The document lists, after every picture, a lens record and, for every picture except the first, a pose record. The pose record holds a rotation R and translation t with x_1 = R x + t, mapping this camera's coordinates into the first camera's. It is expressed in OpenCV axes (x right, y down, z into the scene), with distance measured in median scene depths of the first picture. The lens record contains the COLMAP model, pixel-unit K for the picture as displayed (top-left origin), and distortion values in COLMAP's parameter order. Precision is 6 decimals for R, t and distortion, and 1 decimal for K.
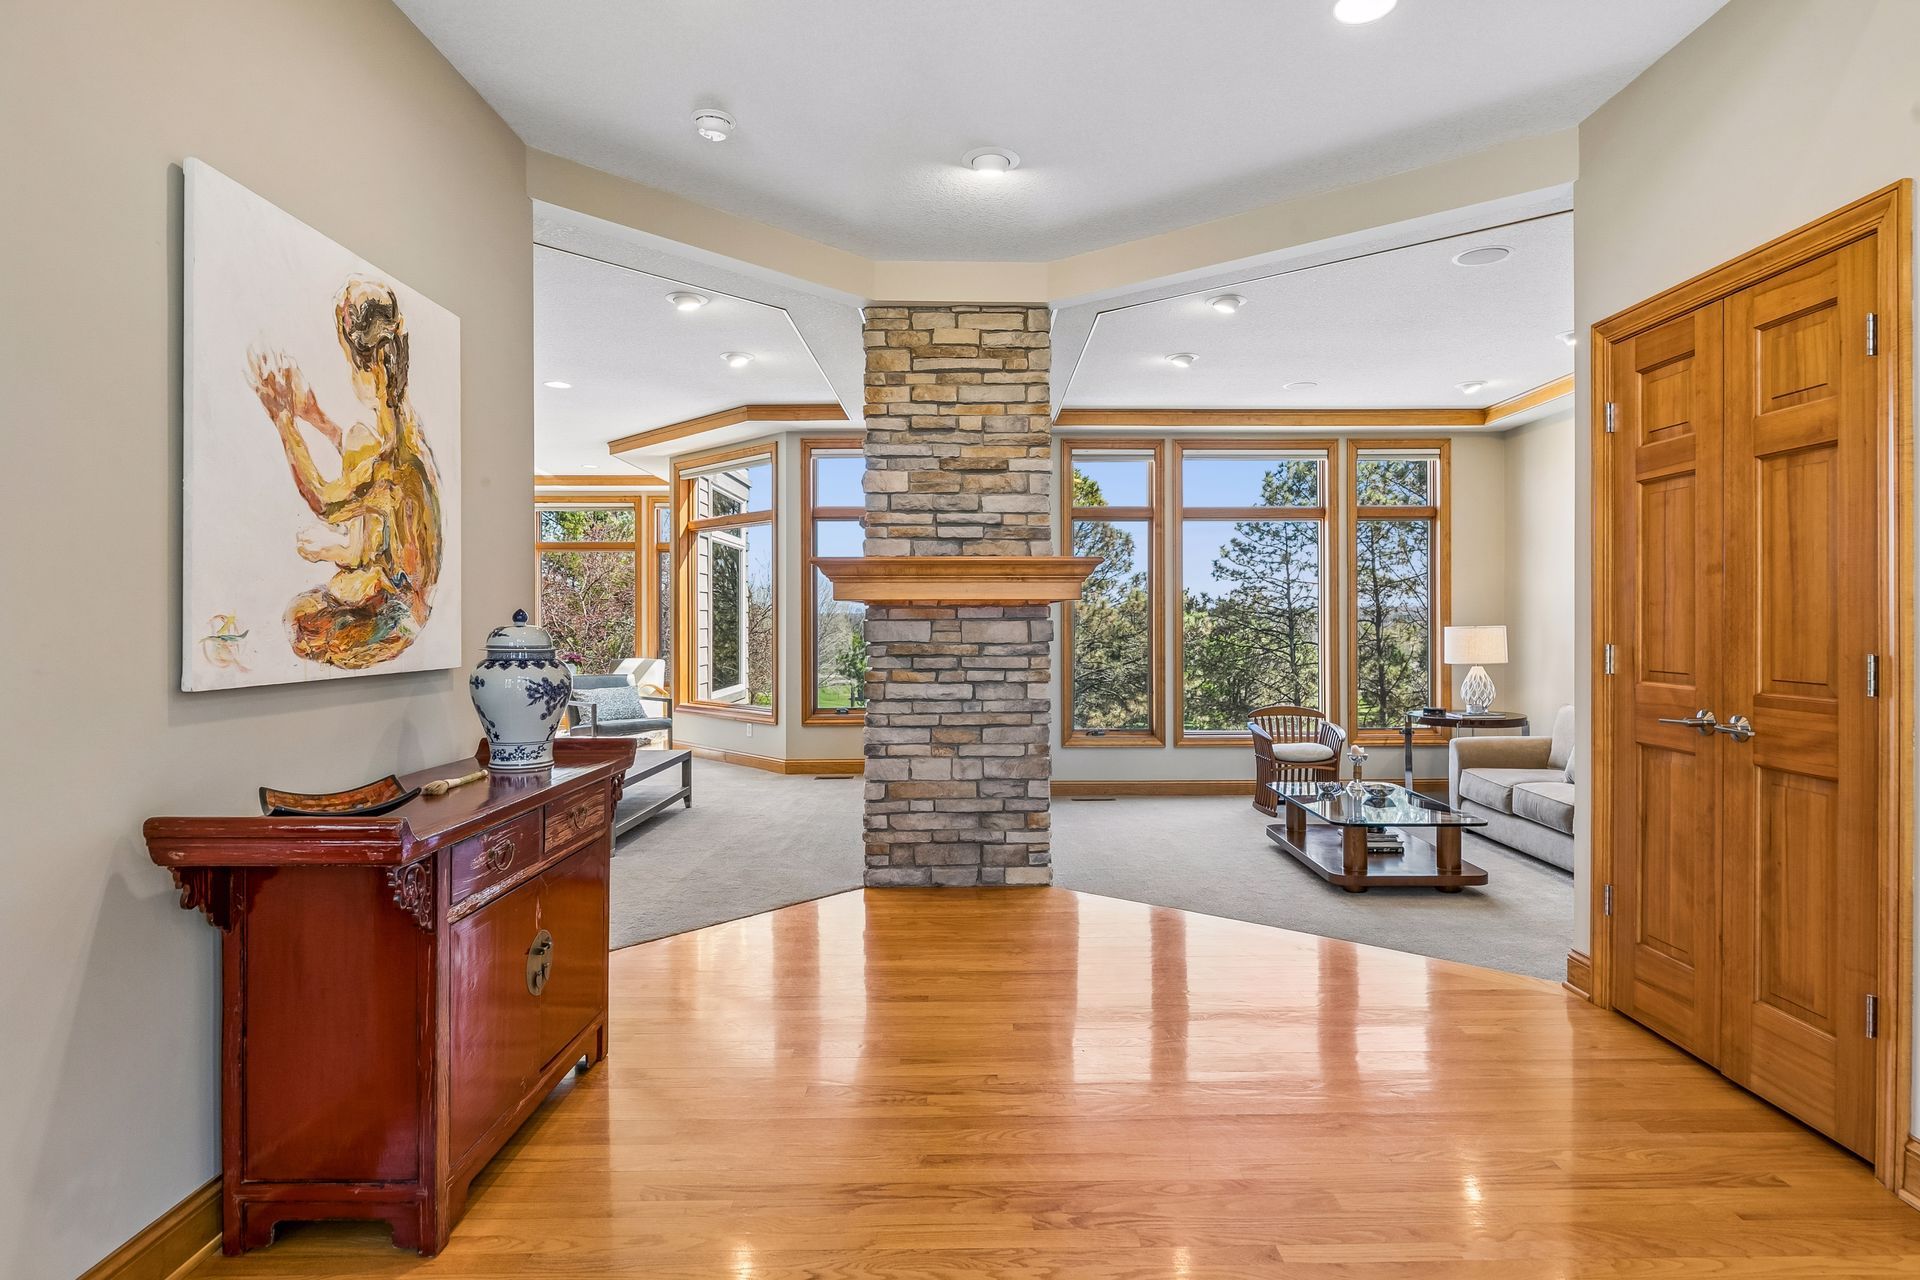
lens RADIAL K [[1004.2, 0, 995.7], [0, 1004.2, 629.0], [0, 0, 1]] dist [-0.003315, -0.001469]
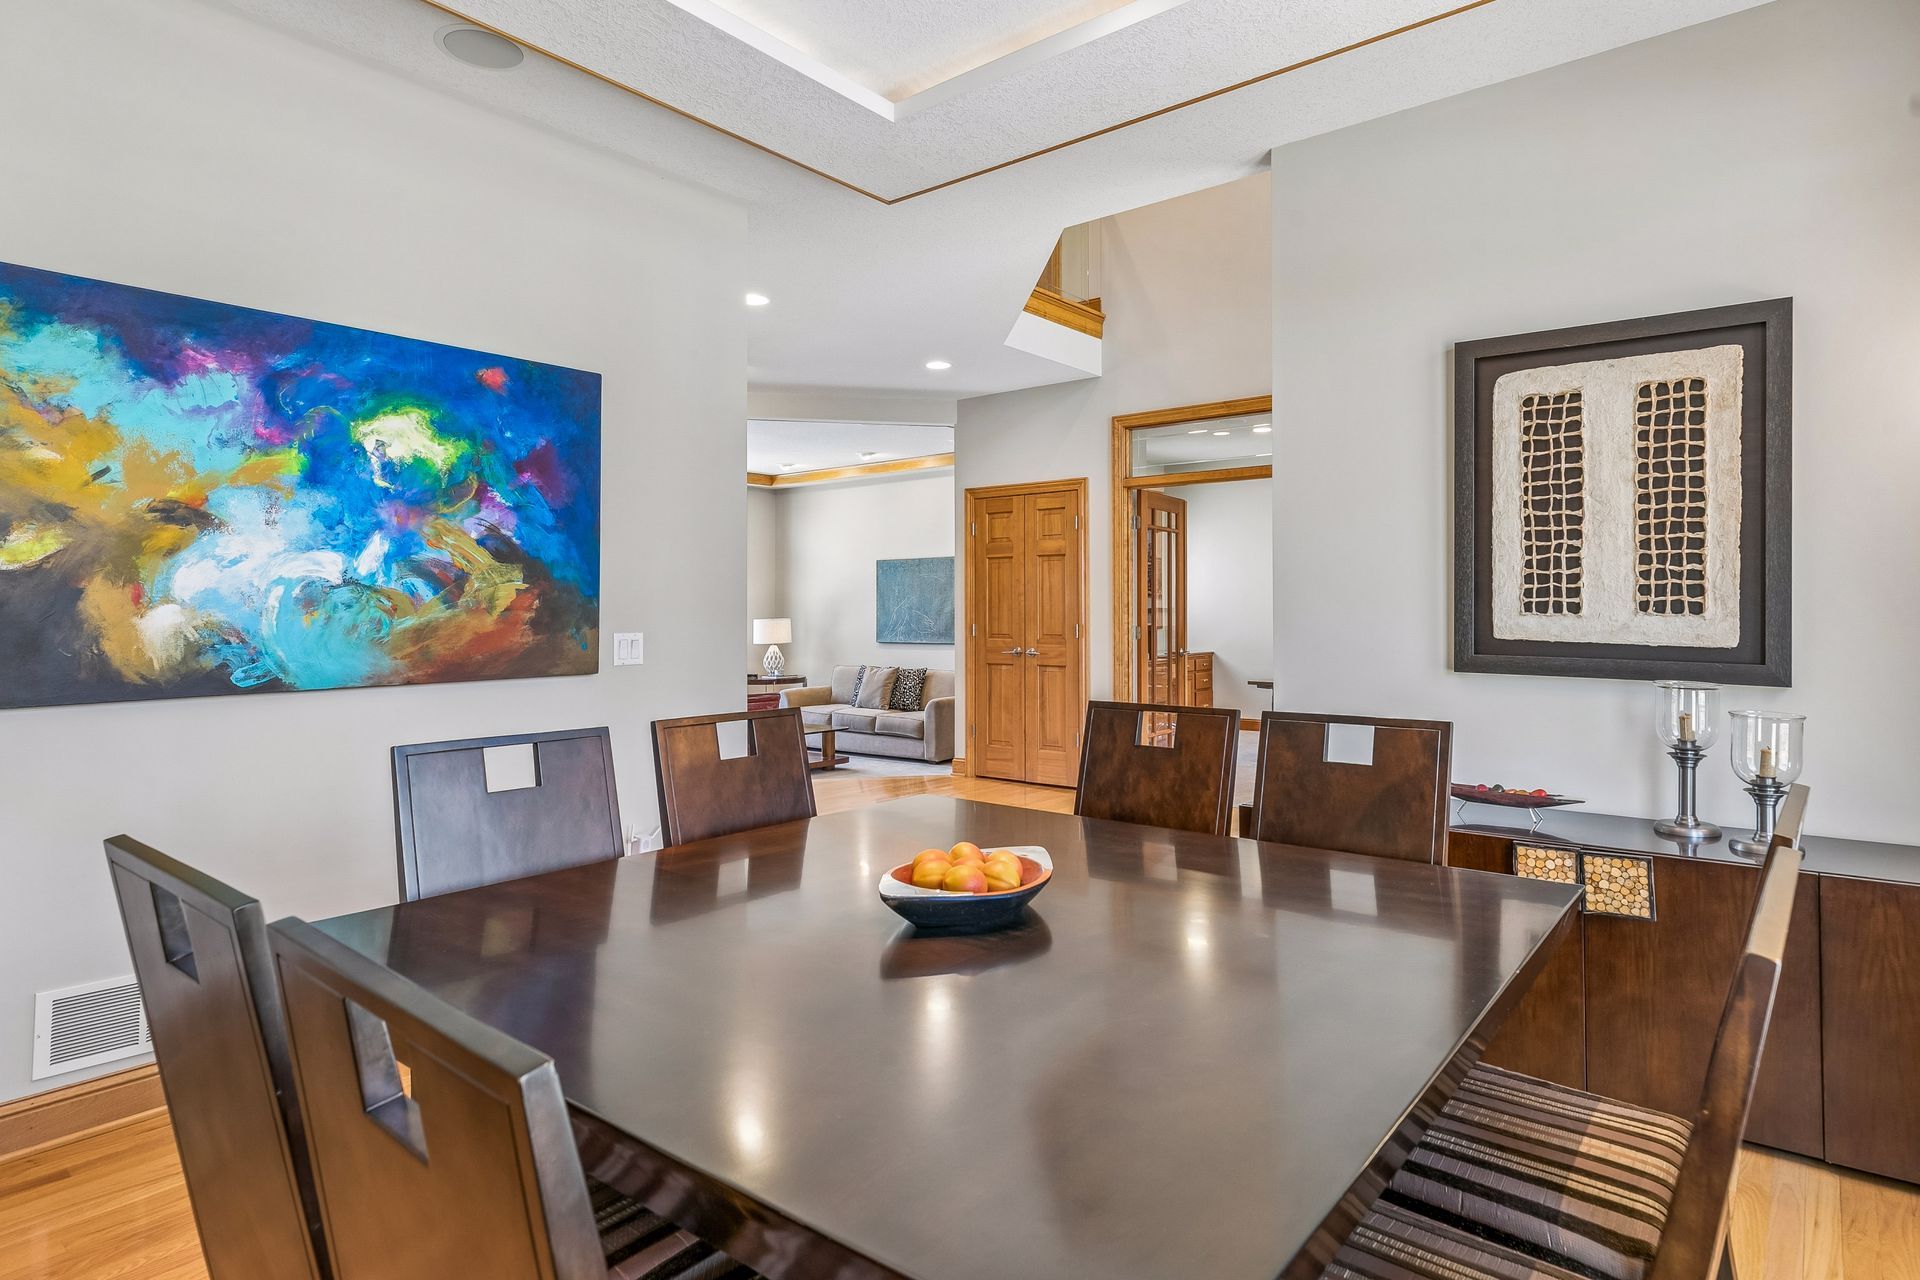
lens RADIAL K [[1048.3, 0, 957.5], [0, 1048.3, 624.8], [0, 0, 1]] dist [-0.004705, 0.000756]
pose [[0.658887, -0.008820, 0.752190, -0.499163], [0.009221, 0.999951, 0.003648, 0.002978], [-0.752185, 0.004532, 0.658936, -0.239553]]
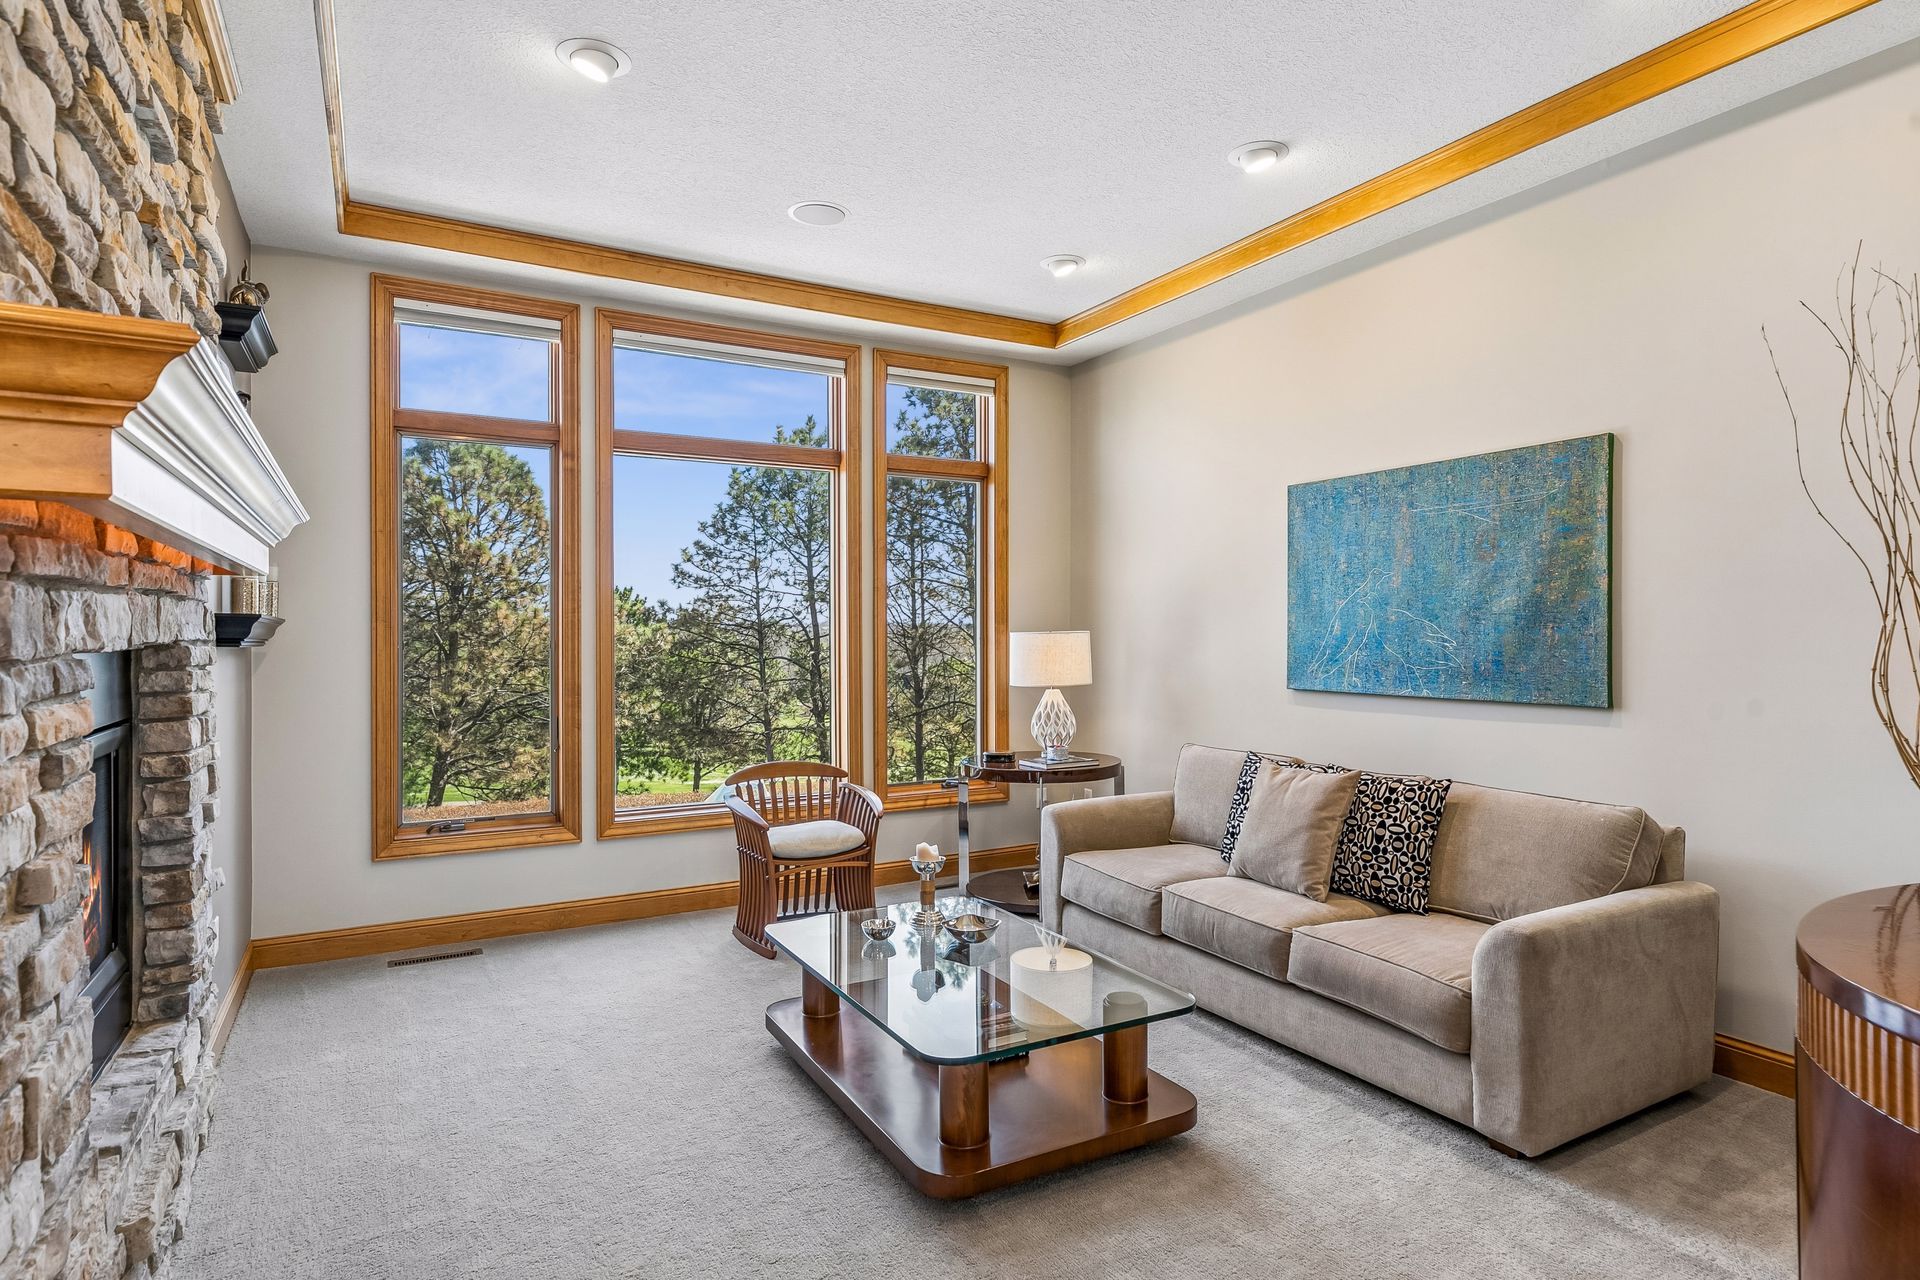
lens RADIAL K [[1048.3, 0, 969.5], [0, 1048.3, 627.8], [0, 0, 1]] dist [-0.004705, 0.000756]
pose [[0.883540, 0.002870, 0.468347, 0.084126], [0.004209, 0.999892, -0.014067, 0.004421], [-0.468337, 0.014400, 0.883432, 0.364228]]
